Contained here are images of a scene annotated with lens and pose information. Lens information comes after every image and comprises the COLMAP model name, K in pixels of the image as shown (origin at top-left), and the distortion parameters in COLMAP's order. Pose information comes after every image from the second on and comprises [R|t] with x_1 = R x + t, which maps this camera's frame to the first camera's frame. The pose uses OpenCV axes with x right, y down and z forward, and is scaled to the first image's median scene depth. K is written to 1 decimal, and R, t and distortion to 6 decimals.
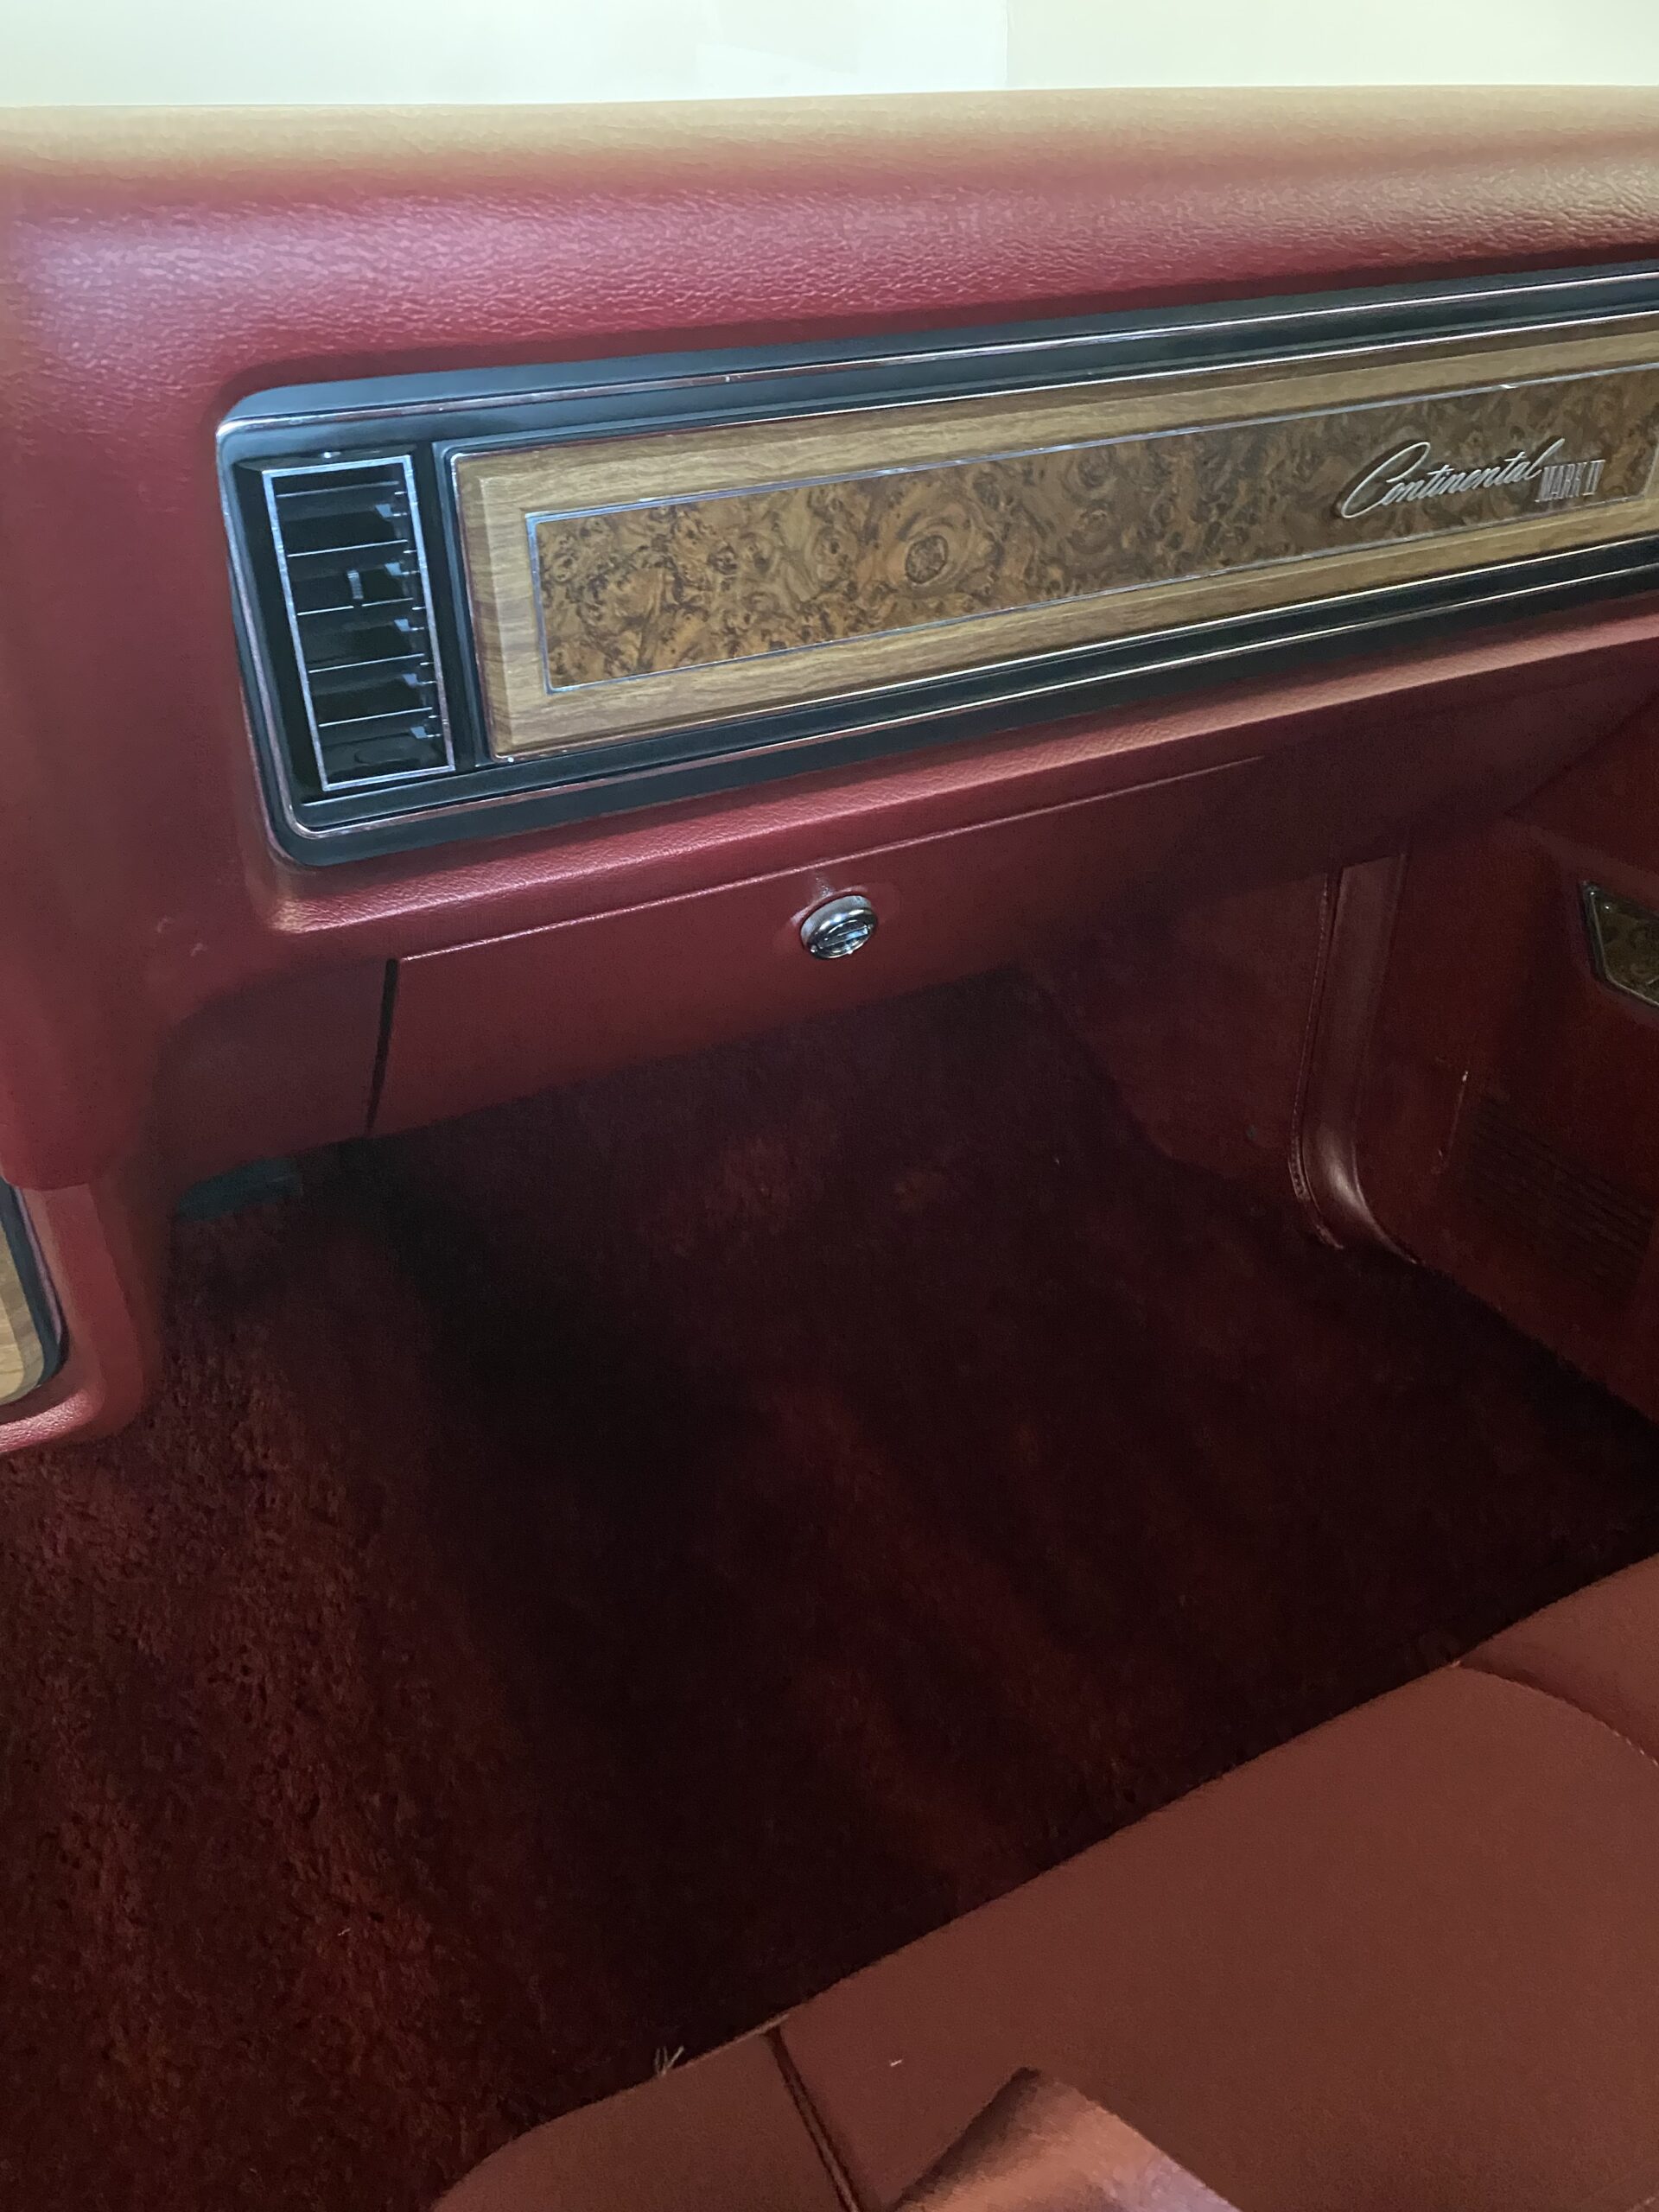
lens RADIAL K [[1730.6, 0, 810.5], [0, 1730.6, 1128.4], [0, 0, 1]] dist [0.032422, -0.037953]
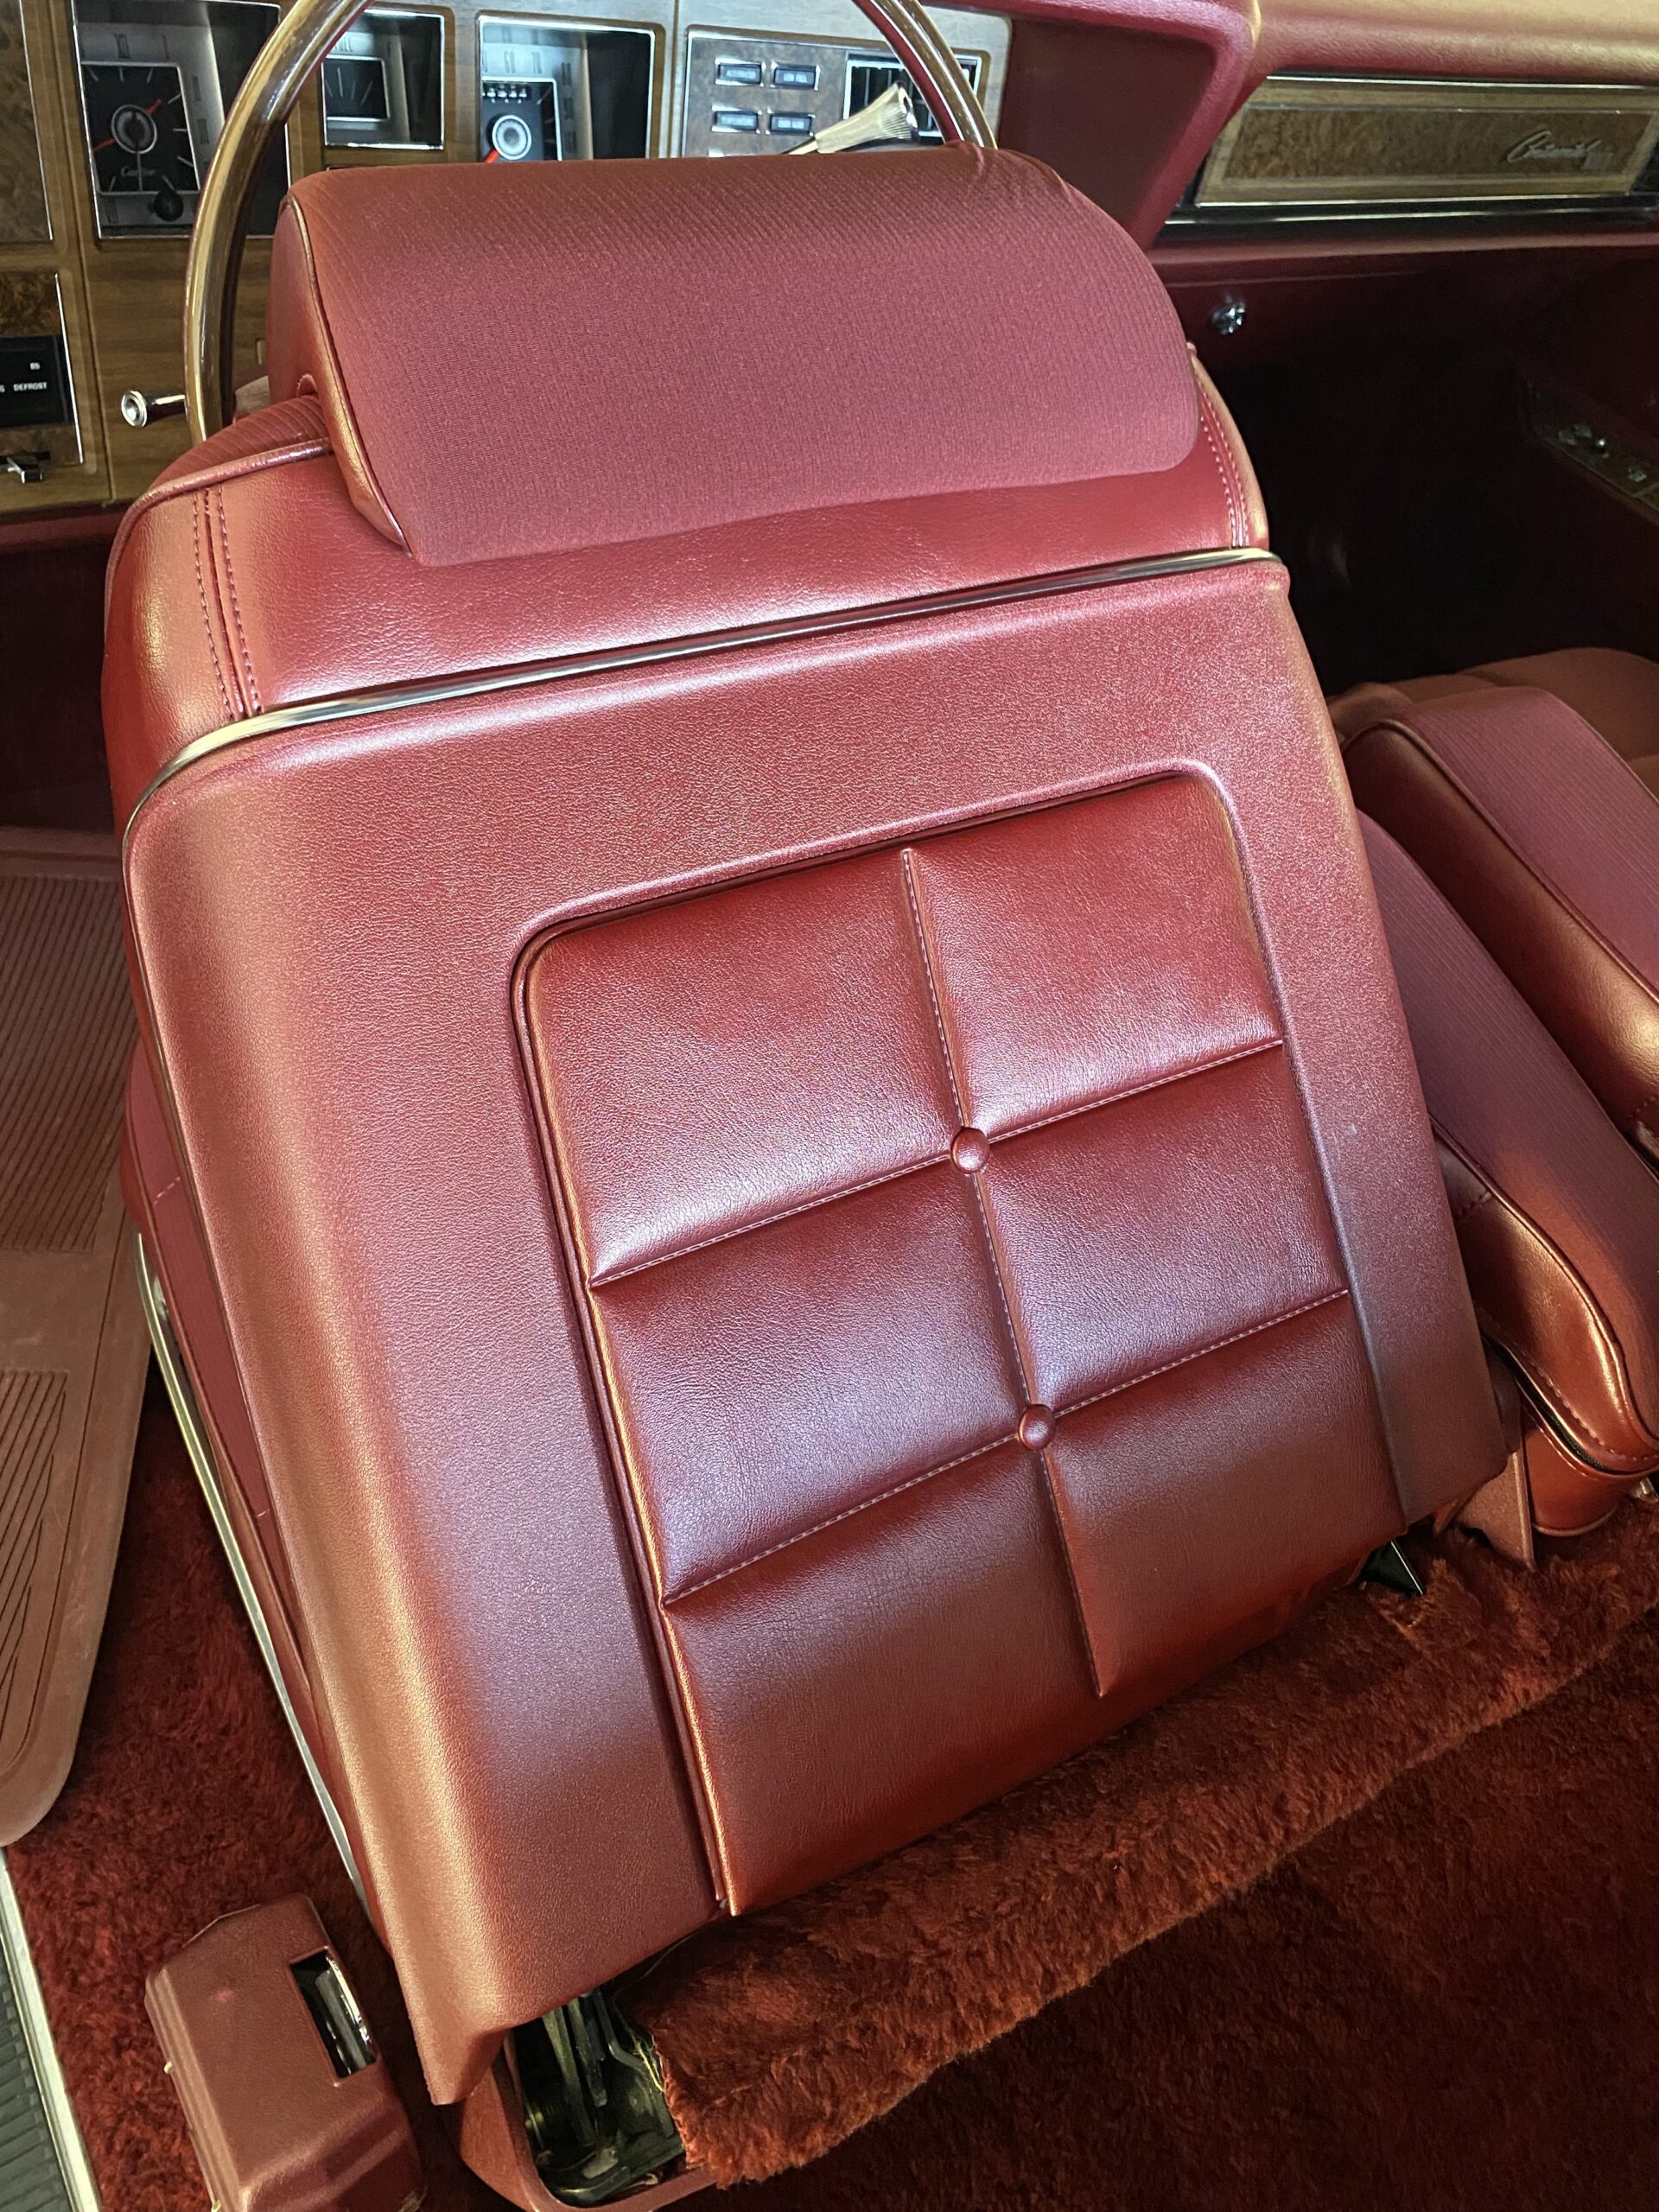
lens RADIAL K [[1730.6, 0, 852.9], [0, 1730.6, 1093.9], [0, 0, 1]] dist [0.032422, -0.037953]
pose [[0.977062, 0.105750, 0.184844, -0.719743], [-0.147506, 0.962123, 0.229261, 0.372020], [-0.153599, -0.251268, 0.955653, -1.179544]]
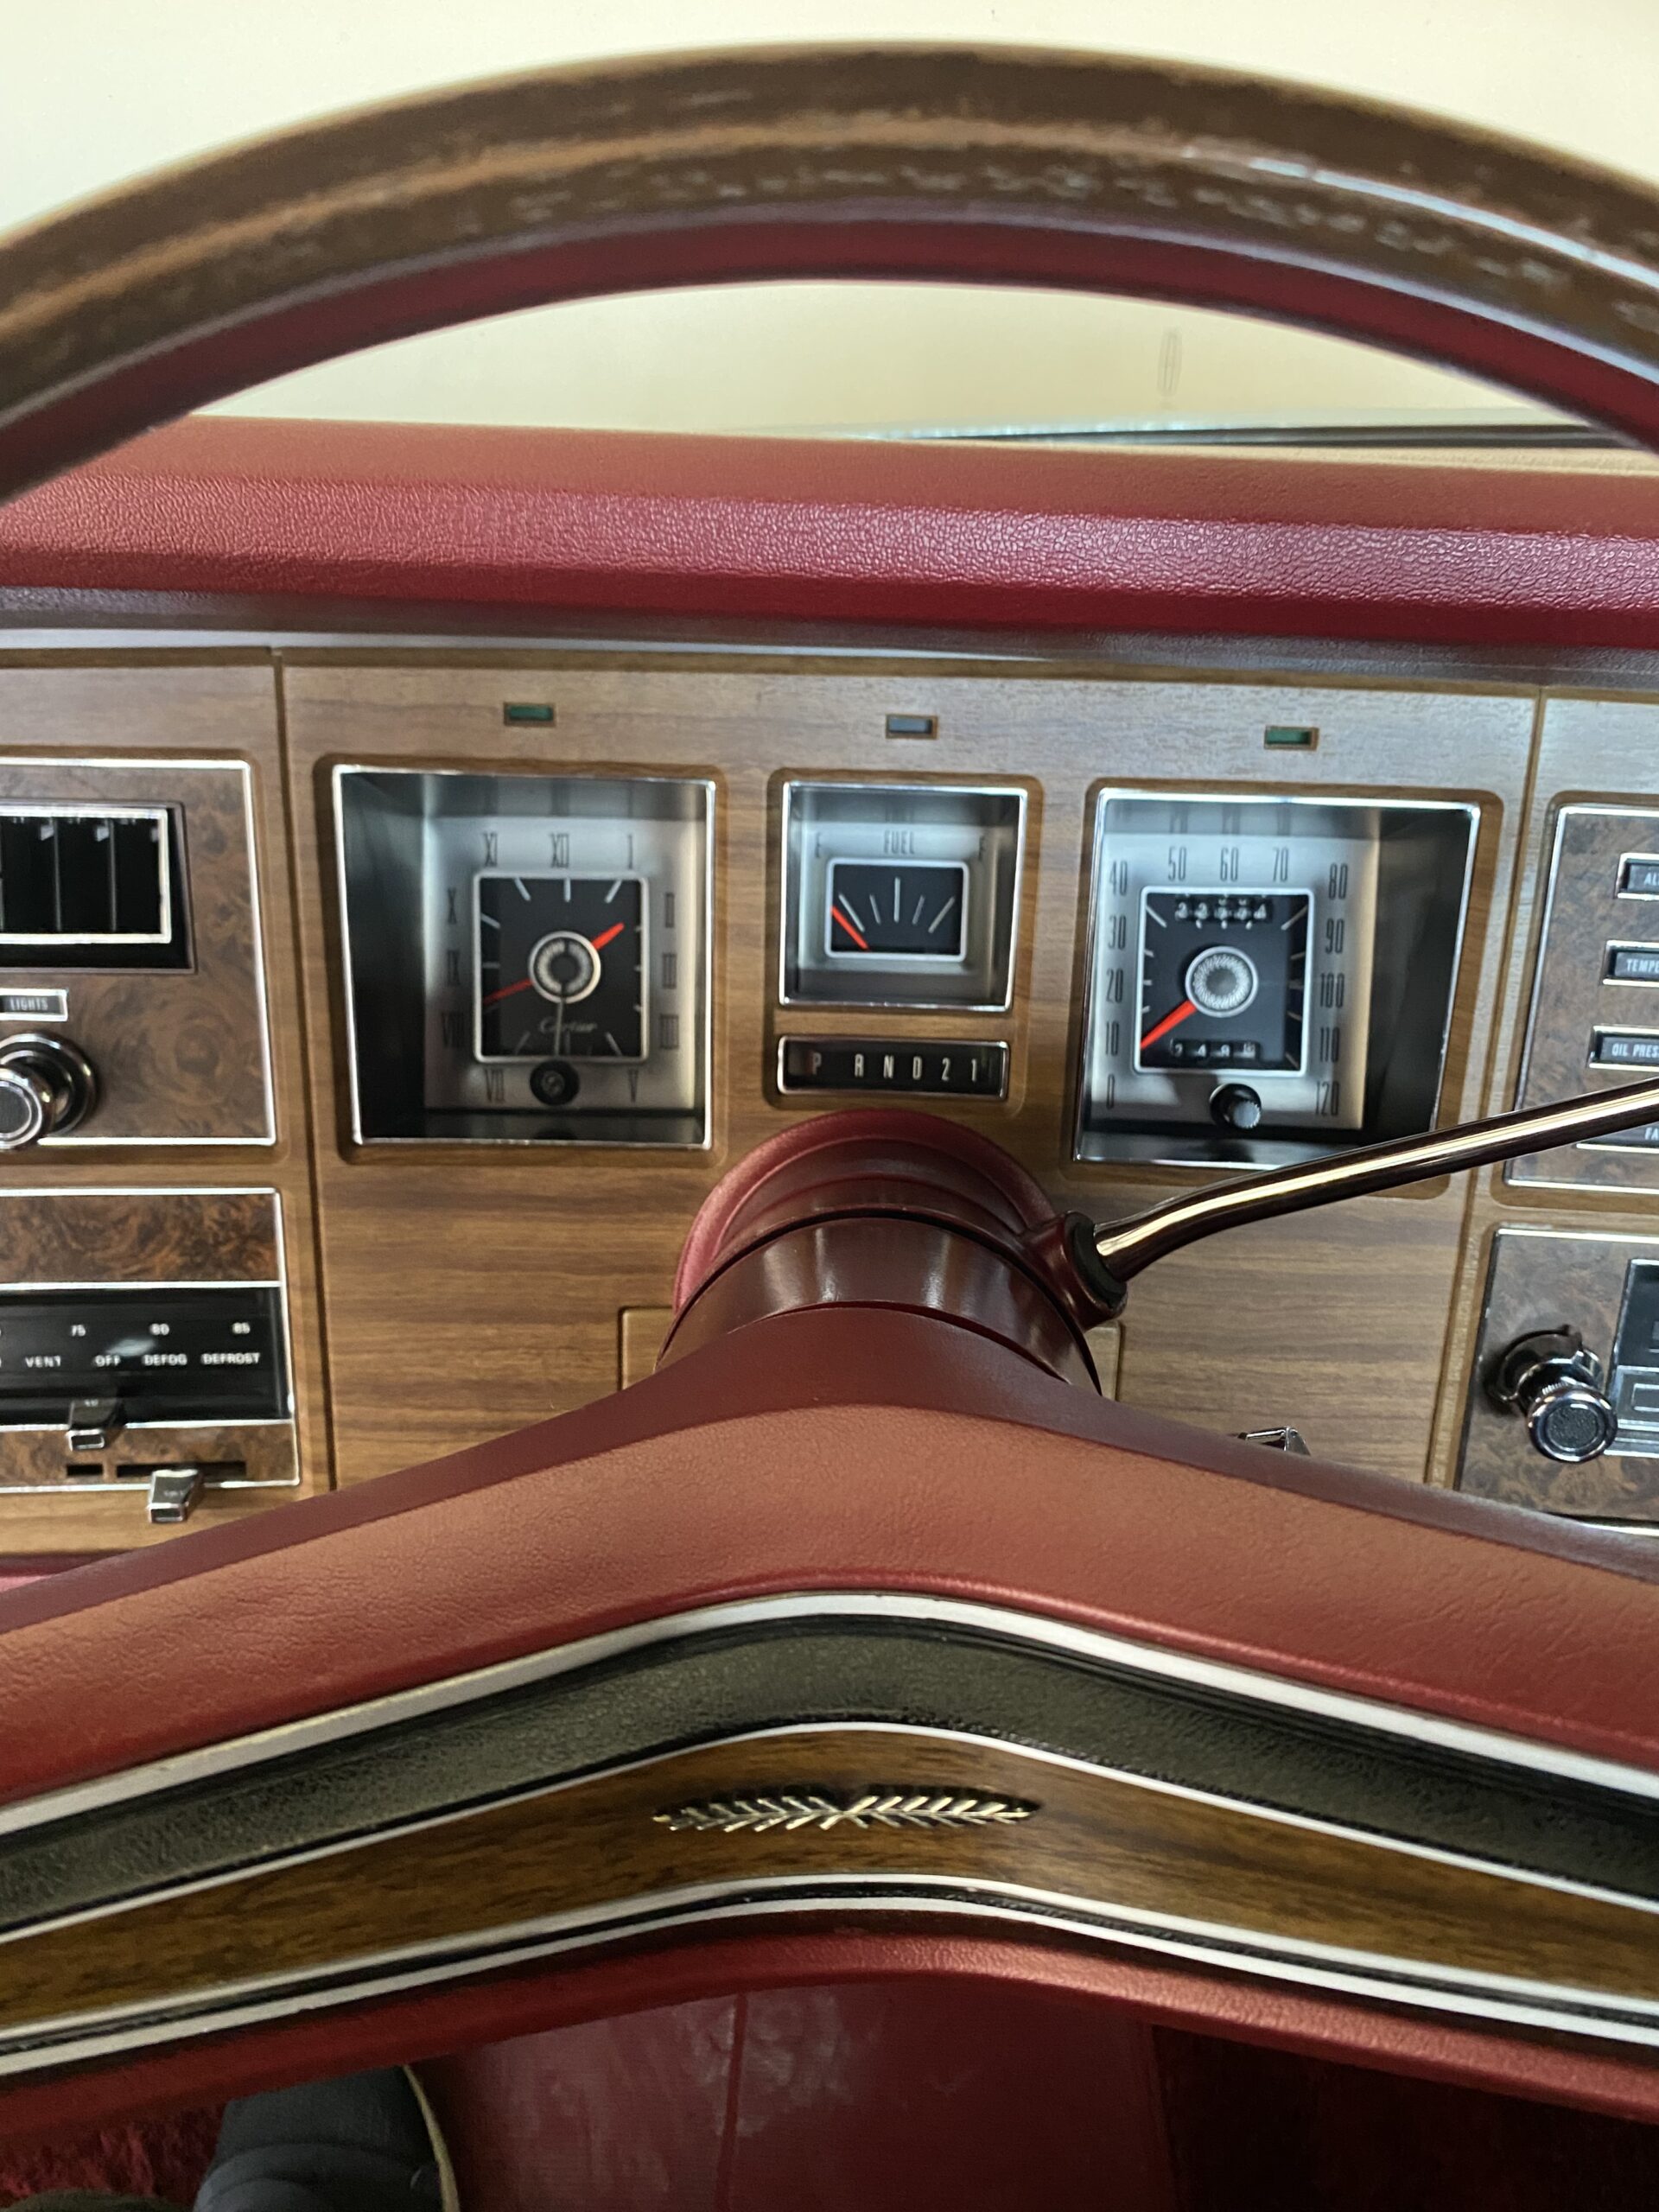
lens RADIAL K [[1730.6, 0, 826.0], [0, 1730.6, 1090.2], [0, 0, 1]] dist [0.032422, -0.037953]
pose [[0.872357, 0.232380, -0.430109, -0.603473], [-0.276060, 0.960261, -0.041100, 0.077604], [0.403466, 0.154590, 0.901841, -0.227634]]
